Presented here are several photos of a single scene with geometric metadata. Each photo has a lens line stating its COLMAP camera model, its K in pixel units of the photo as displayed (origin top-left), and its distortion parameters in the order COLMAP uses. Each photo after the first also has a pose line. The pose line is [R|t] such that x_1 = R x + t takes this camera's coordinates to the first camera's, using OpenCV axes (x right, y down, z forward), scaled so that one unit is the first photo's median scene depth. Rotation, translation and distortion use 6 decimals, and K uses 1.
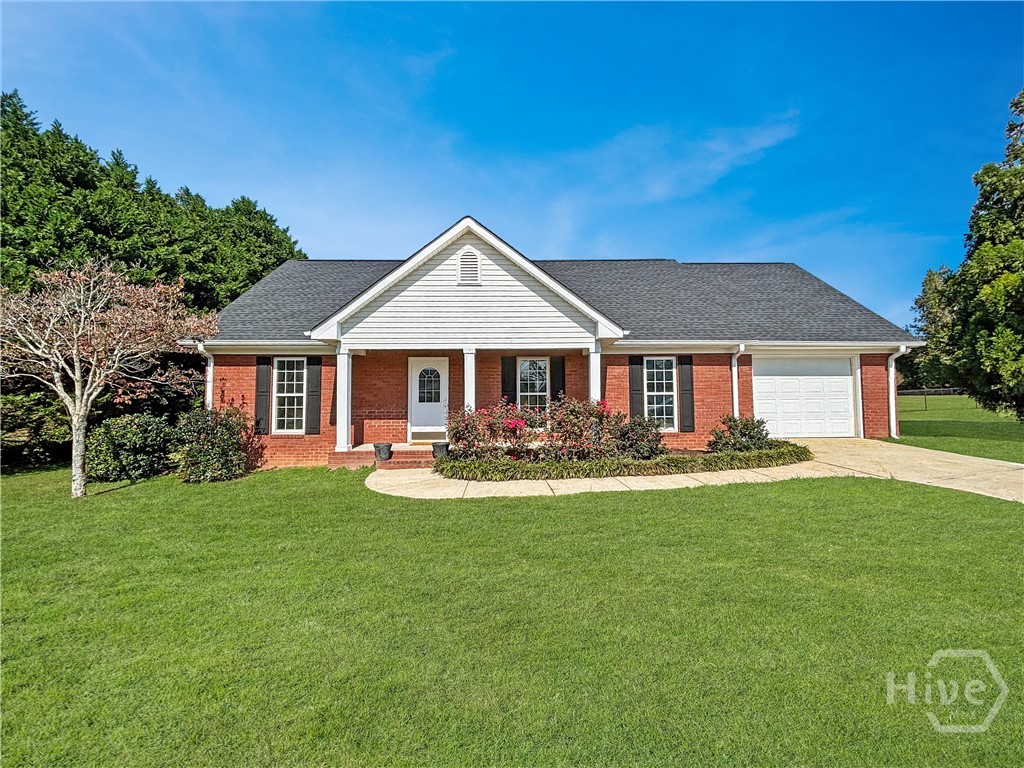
lens RADIAL K [[417.9, 0, 515.8], [0, 417.9, 355.4], [0, 0, 1]] dist [0.000929, 0.000154]
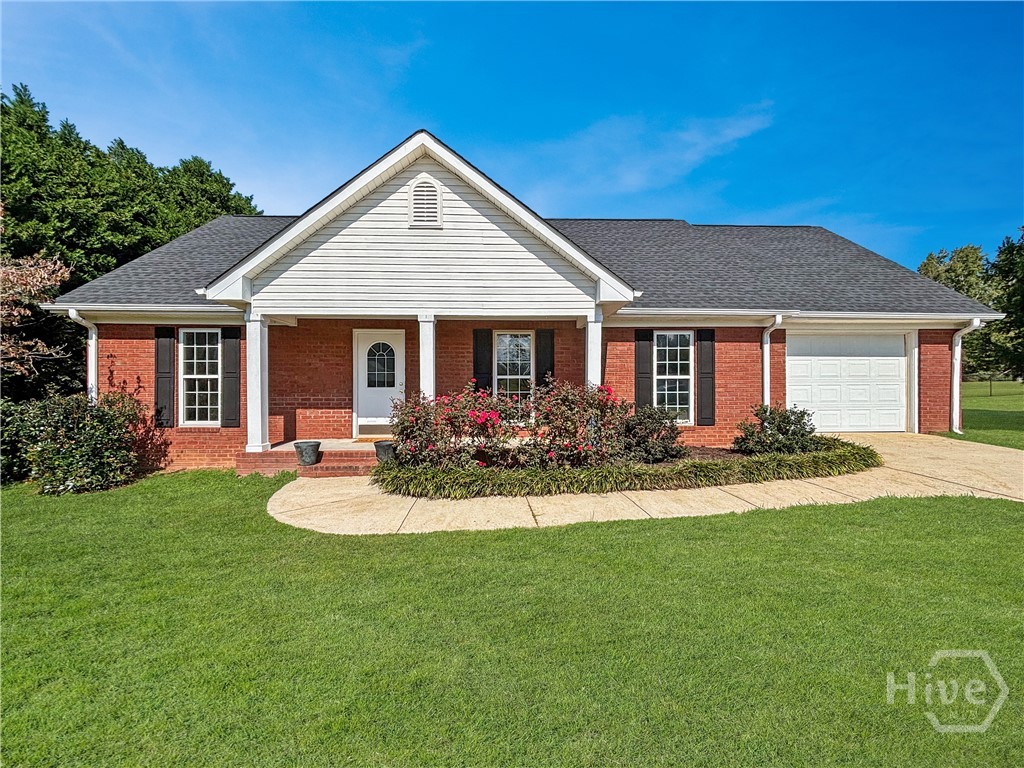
lens RADIAL K [[417.9, 0, 515.8], [0, 417.9, 355.4], [0, 0, 1]] dist [0.000929, 0.000154]
pose [[0.999540, 0.006290, 0.029665, 0.022657], [-0.007316, 0.999374, 0.034611, 0.024716], [-0.029429, -0.034812, 0.998960, 0.217352]]
